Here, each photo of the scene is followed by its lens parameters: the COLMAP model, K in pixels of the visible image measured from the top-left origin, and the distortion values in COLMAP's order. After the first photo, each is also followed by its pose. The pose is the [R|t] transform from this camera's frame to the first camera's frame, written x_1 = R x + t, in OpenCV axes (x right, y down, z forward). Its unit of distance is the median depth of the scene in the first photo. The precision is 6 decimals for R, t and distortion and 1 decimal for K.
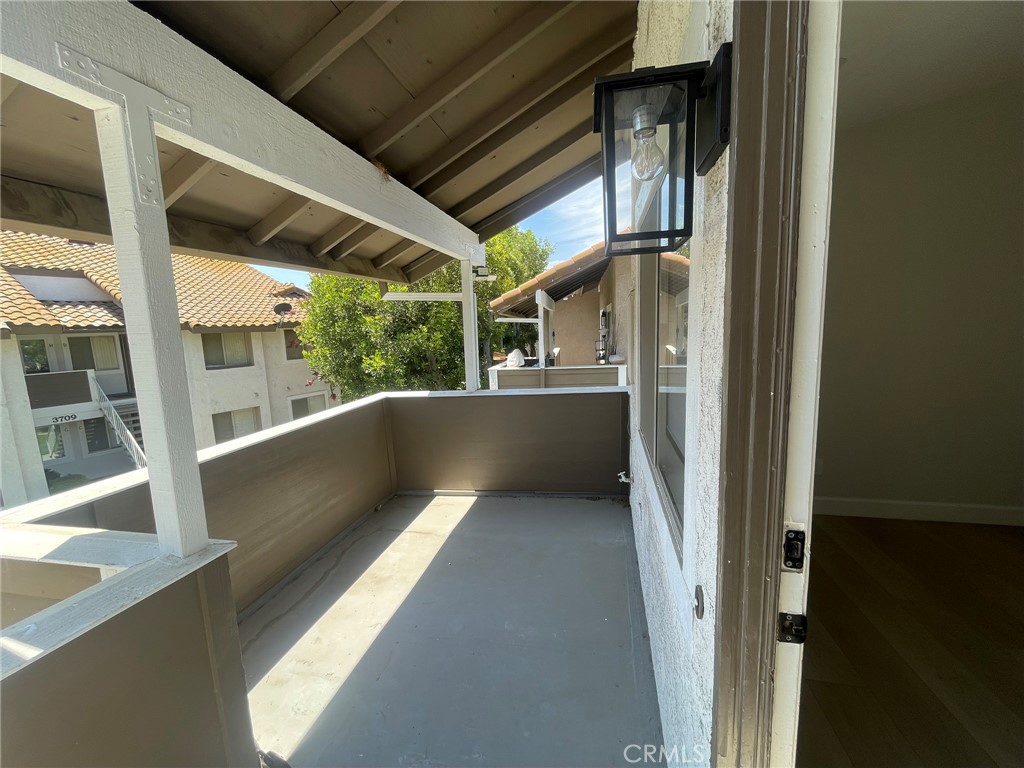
lens RADIAL K [[414.6, 0, 512.0], [0, 414.6, 384.0], [0, 0, 1]] dist [-0.005786, -0.000224]
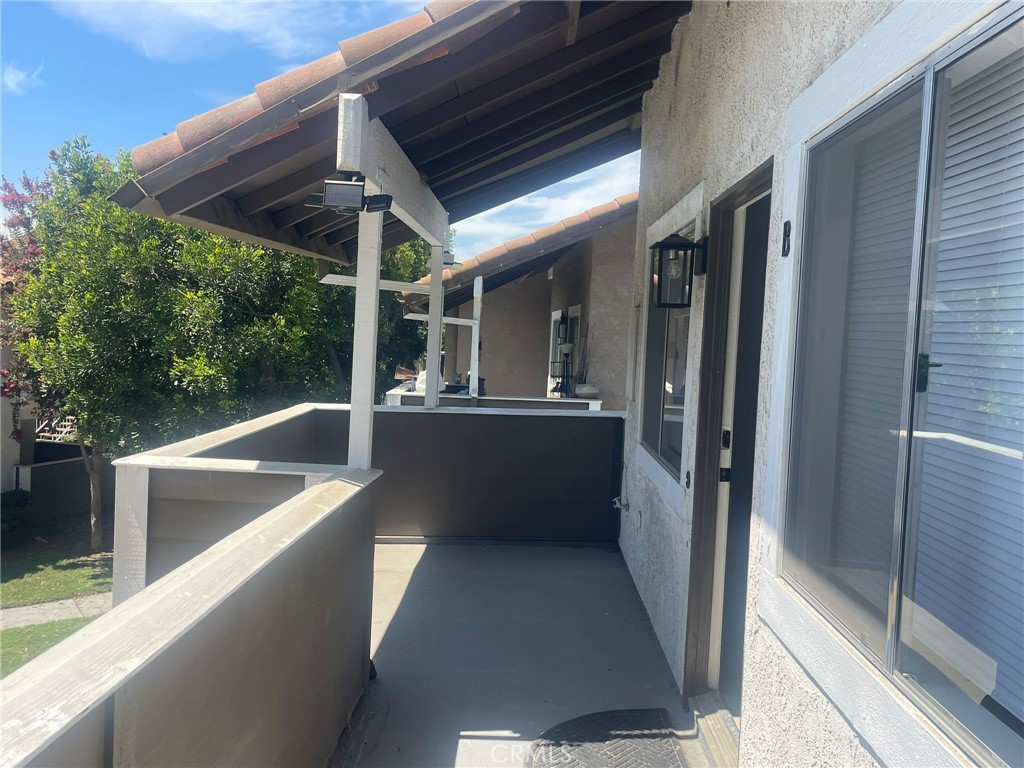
lens RADIAL K [[880.8, 0, 512.0], [0, 880.8, 384.0], [0, 0, 1]] dist [0.011680, 0.003406]
pose [[0.977407, 0.070872, 0.199131, -0.142189], [-0.055177, 0.994996, -0.083296, 0.052455], [-0.204038, 0.070426, 0.976427, -0.340445]]
